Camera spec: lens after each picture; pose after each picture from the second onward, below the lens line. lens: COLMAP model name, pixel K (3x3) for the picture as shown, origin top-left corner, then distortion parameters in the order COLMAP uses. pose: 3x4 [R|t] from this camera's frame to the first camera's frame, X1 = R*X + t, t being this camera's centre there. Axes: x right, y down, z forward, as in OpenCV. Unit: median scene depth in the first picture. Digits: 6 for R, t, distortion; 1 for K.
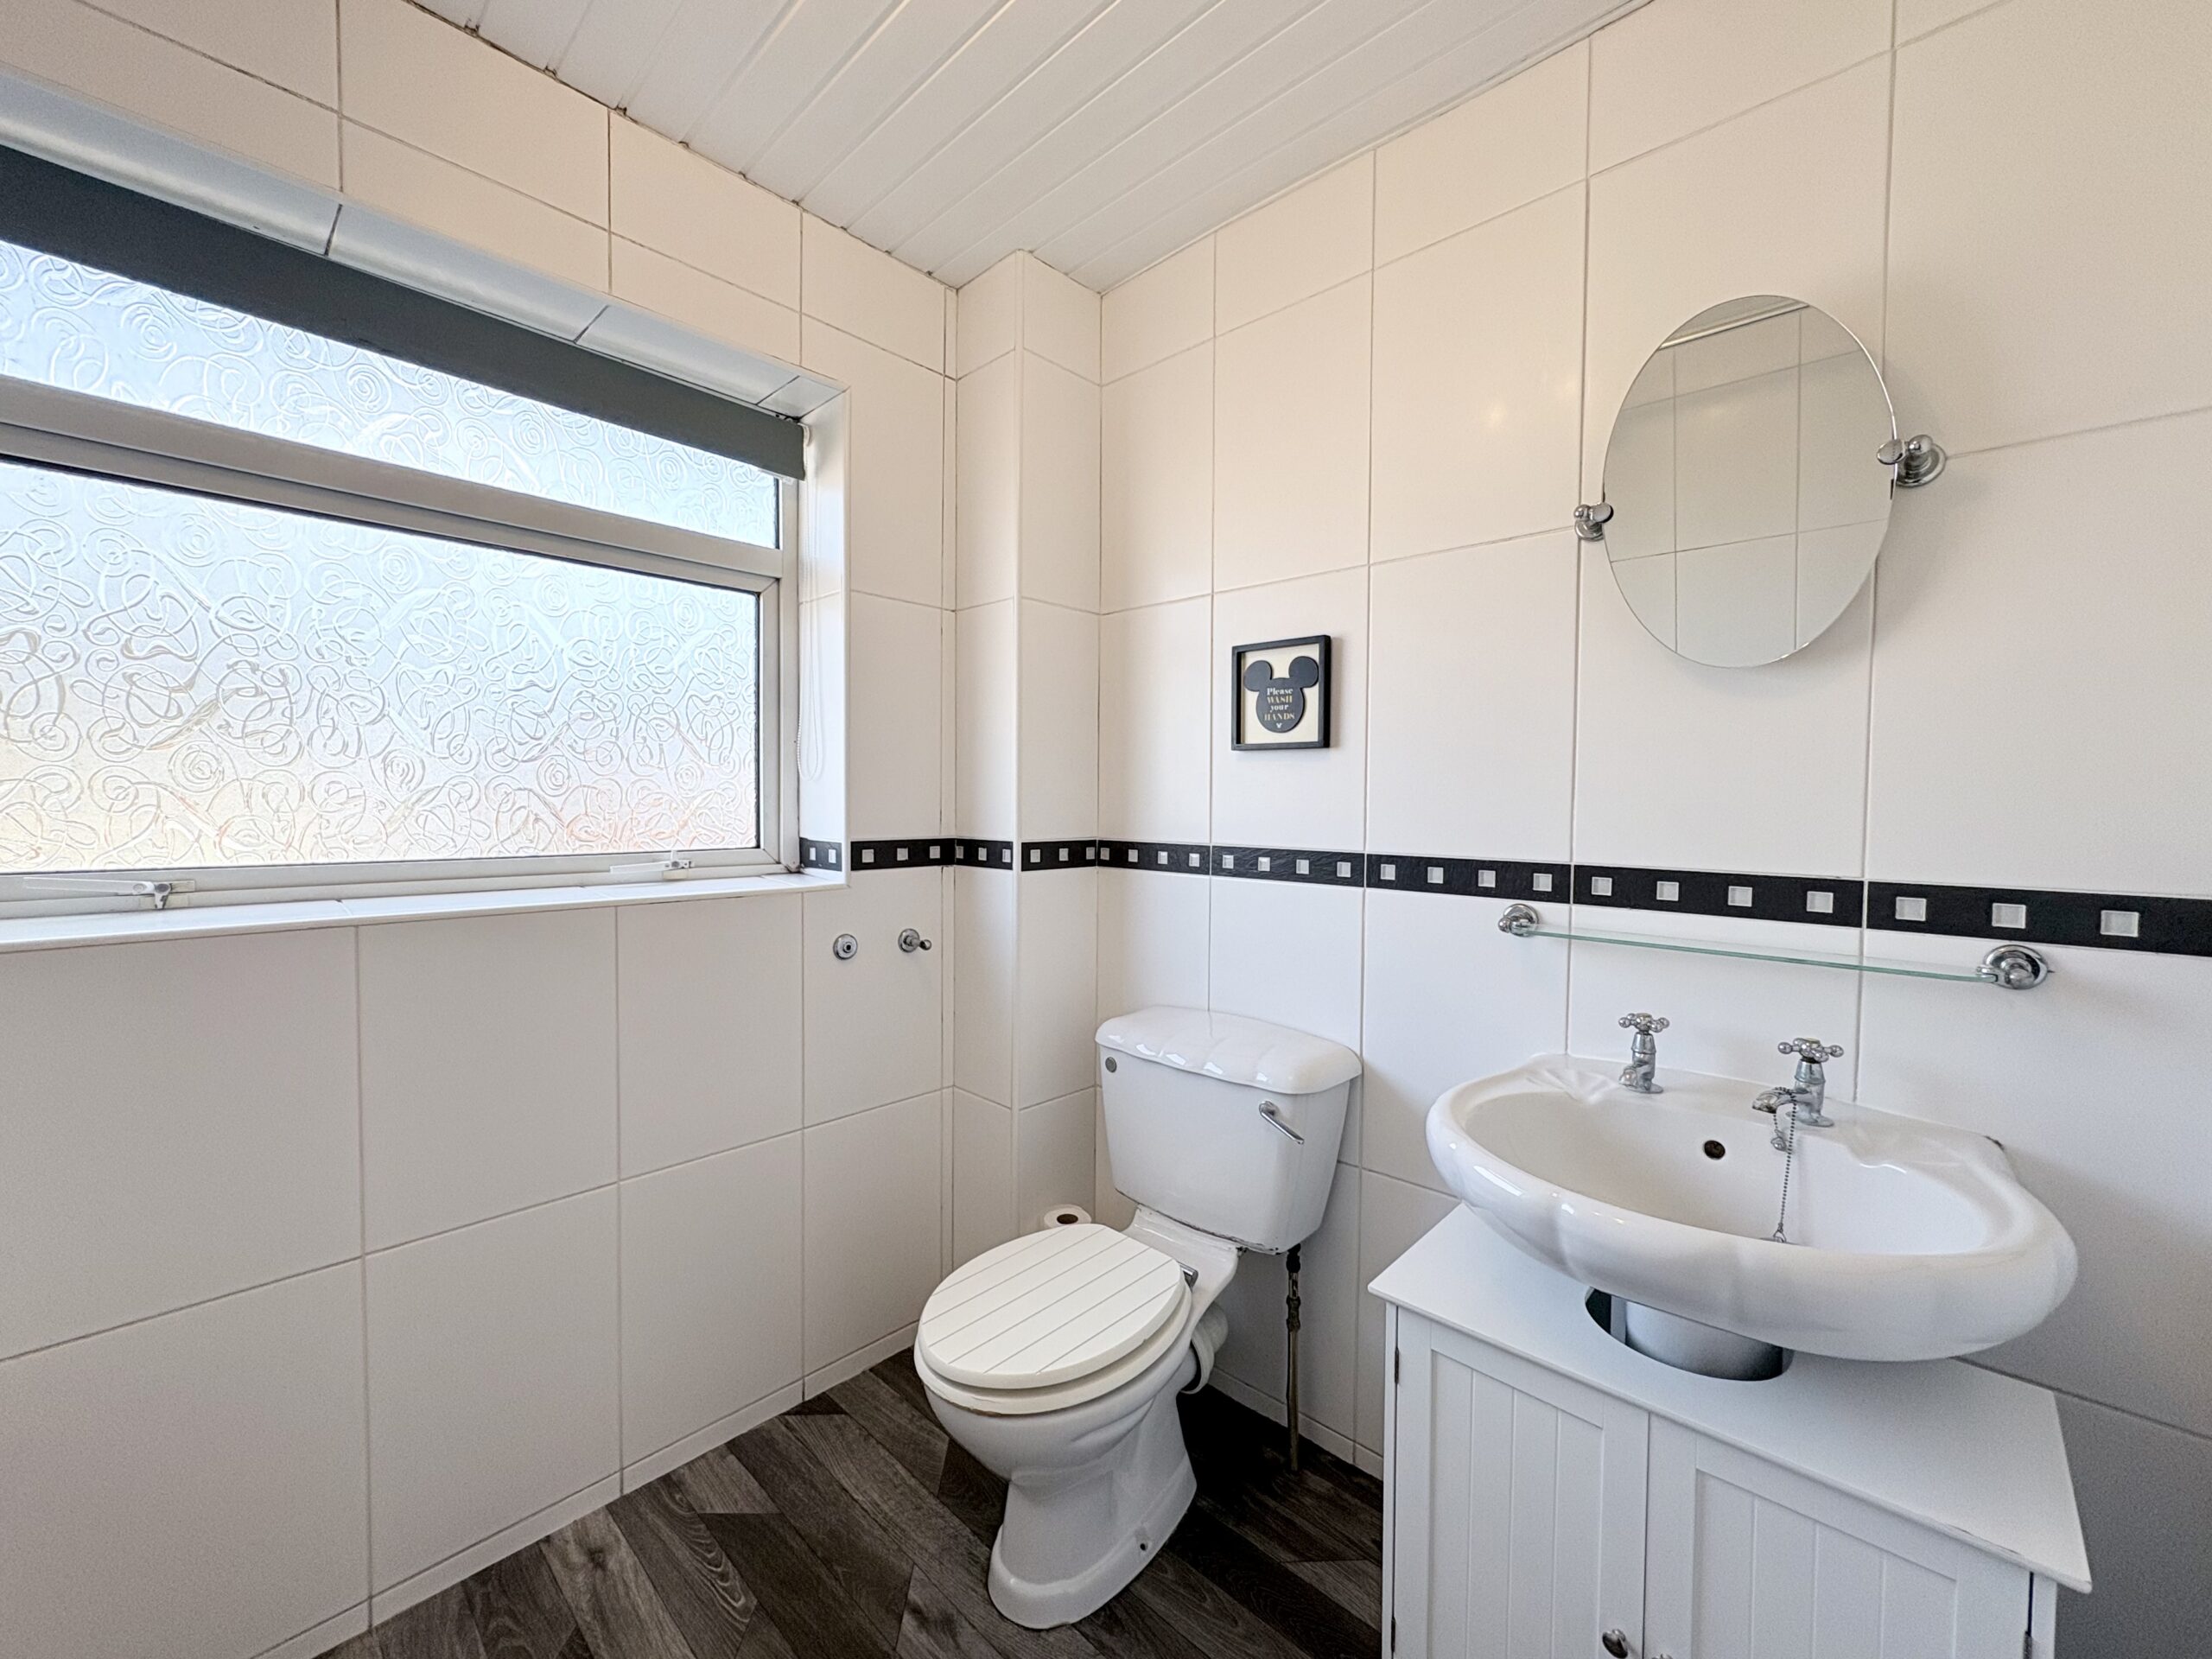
lens RADIAL K [[879.1, 0, 1106.8], [0, 879.1, 825.9], [0, 0, 1]] dist [-0.001094, 0.000690]
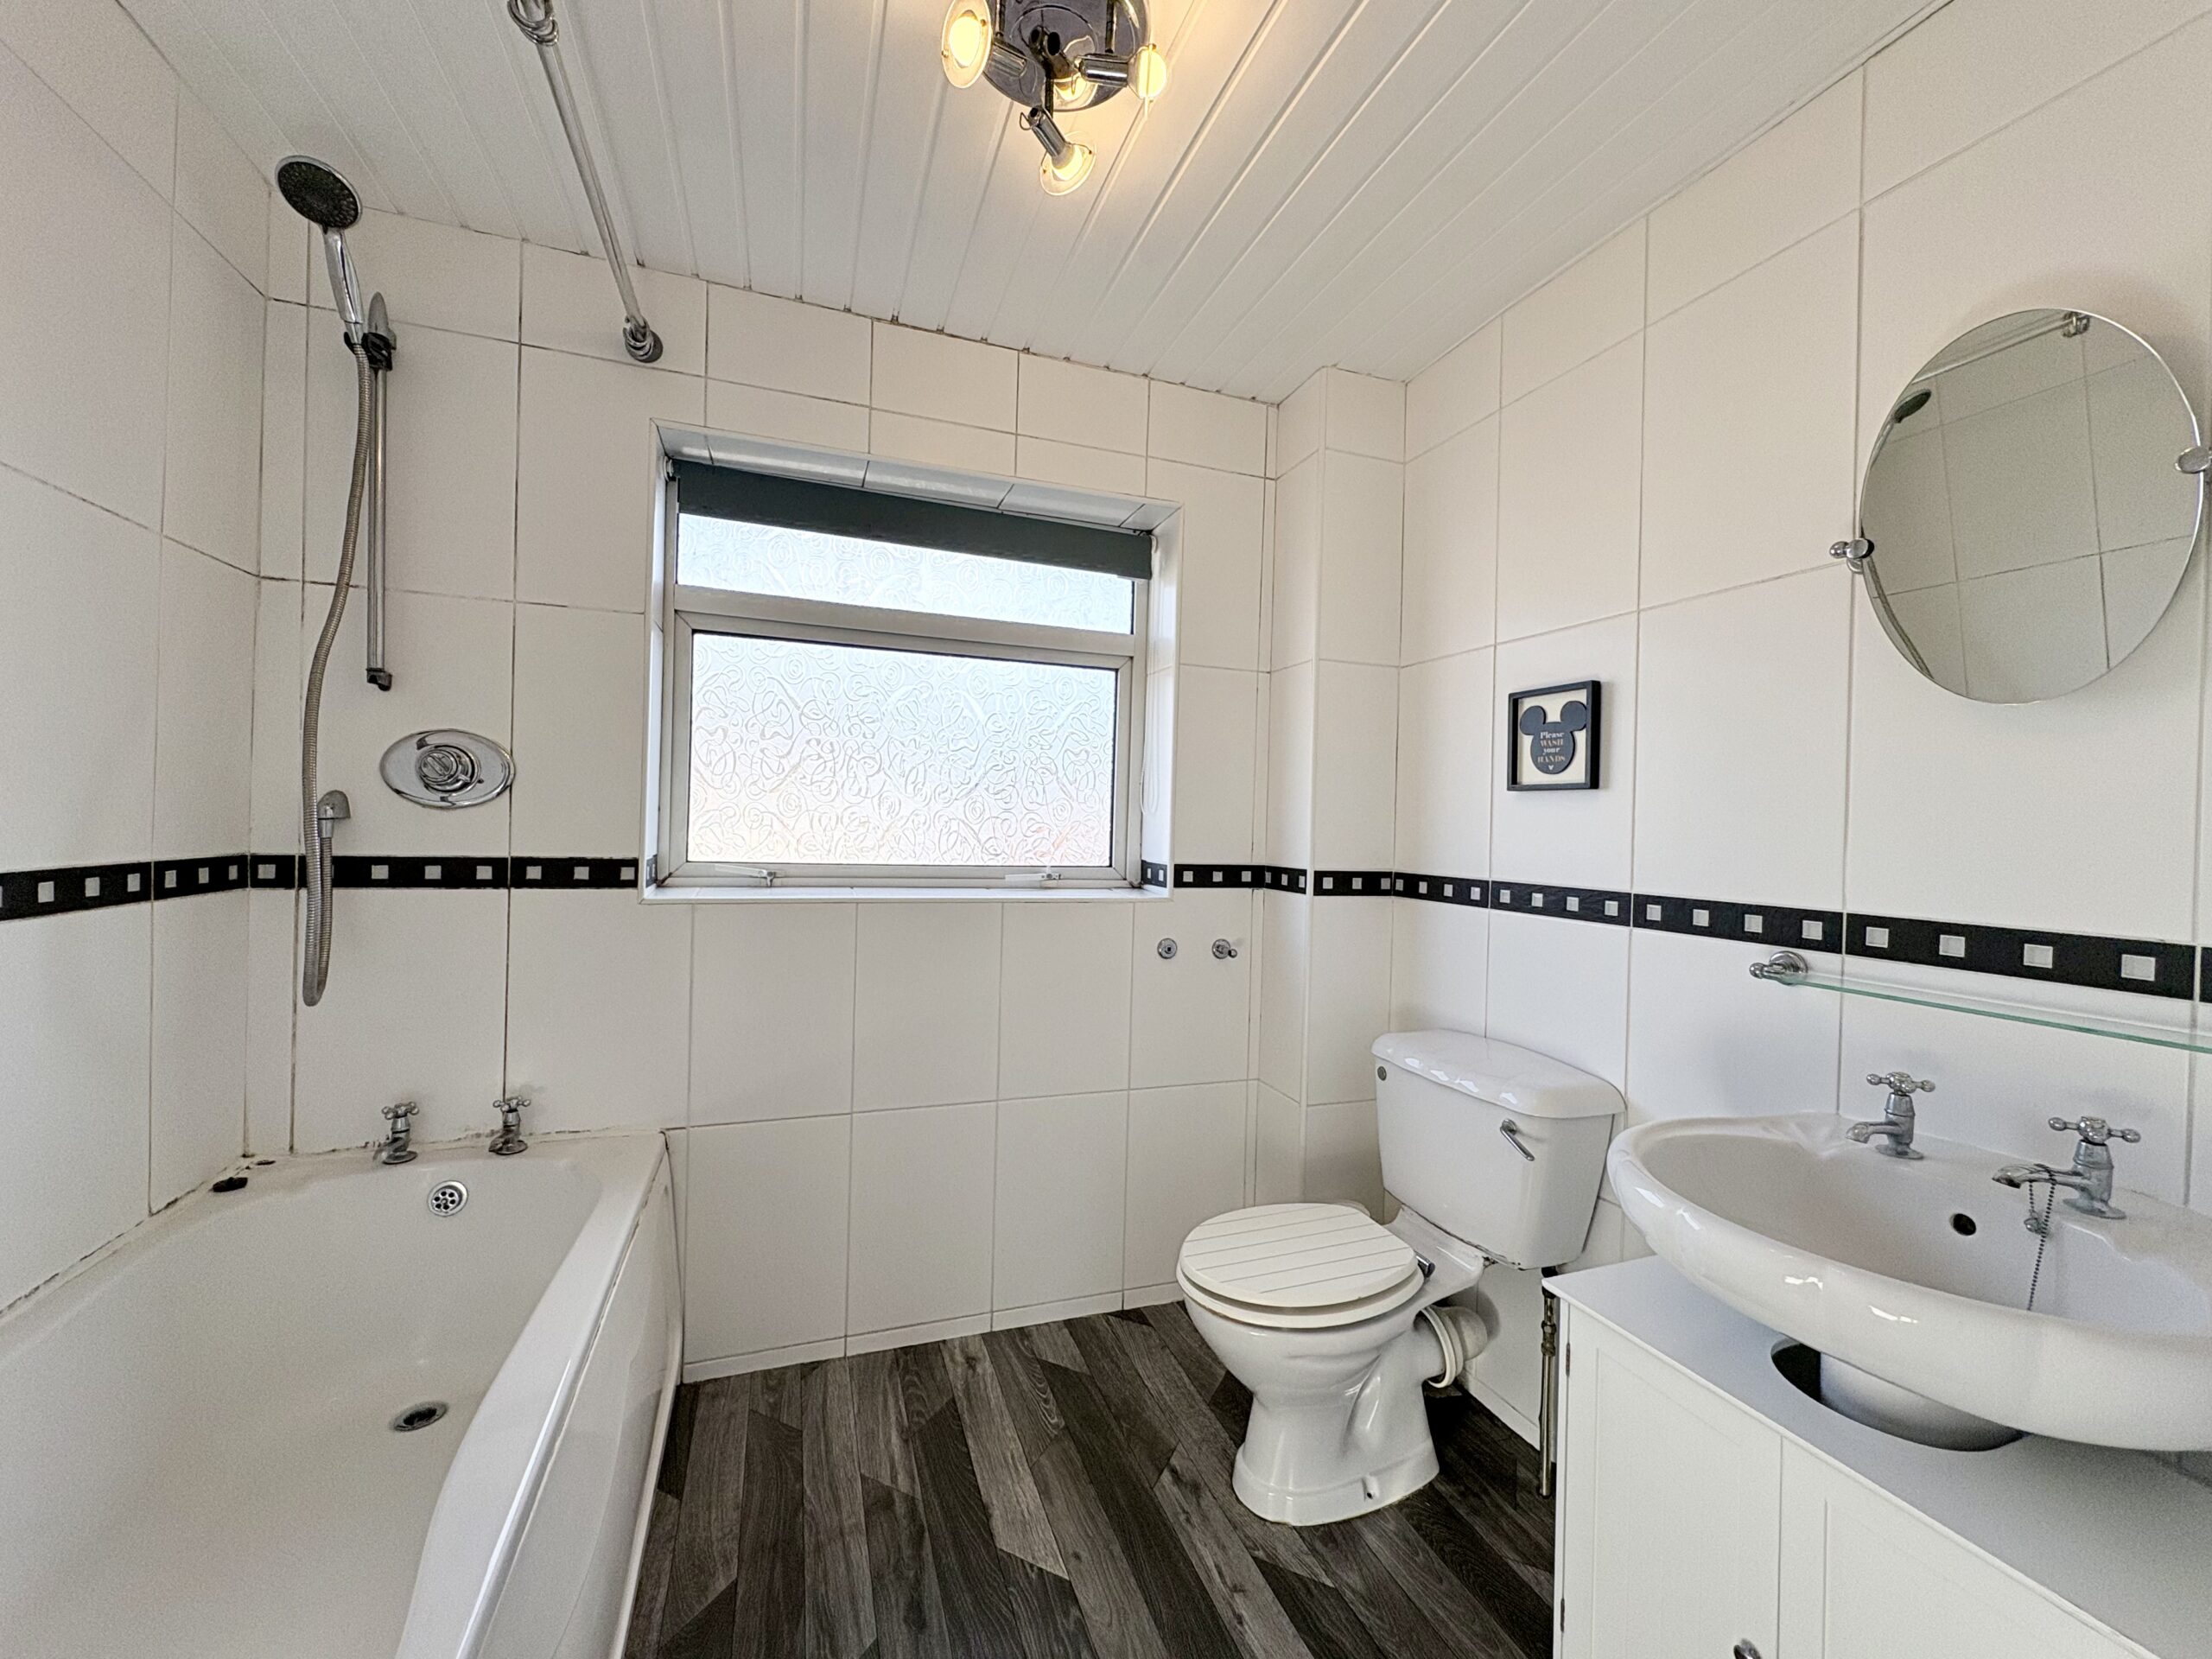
lens RADIAL K [[879.1, 0, 1105.9], [0, 879.1, 828.7], [0, 0, 1]] dist [-0.001094, 0.000690]
pose [[0.892576, 0.018794, -0.450504, 0.219426], [-0.035926, 0.998919, -0.029508, 0.009264], [0.449463, 0.042523, 0.892286, -0.187264]]
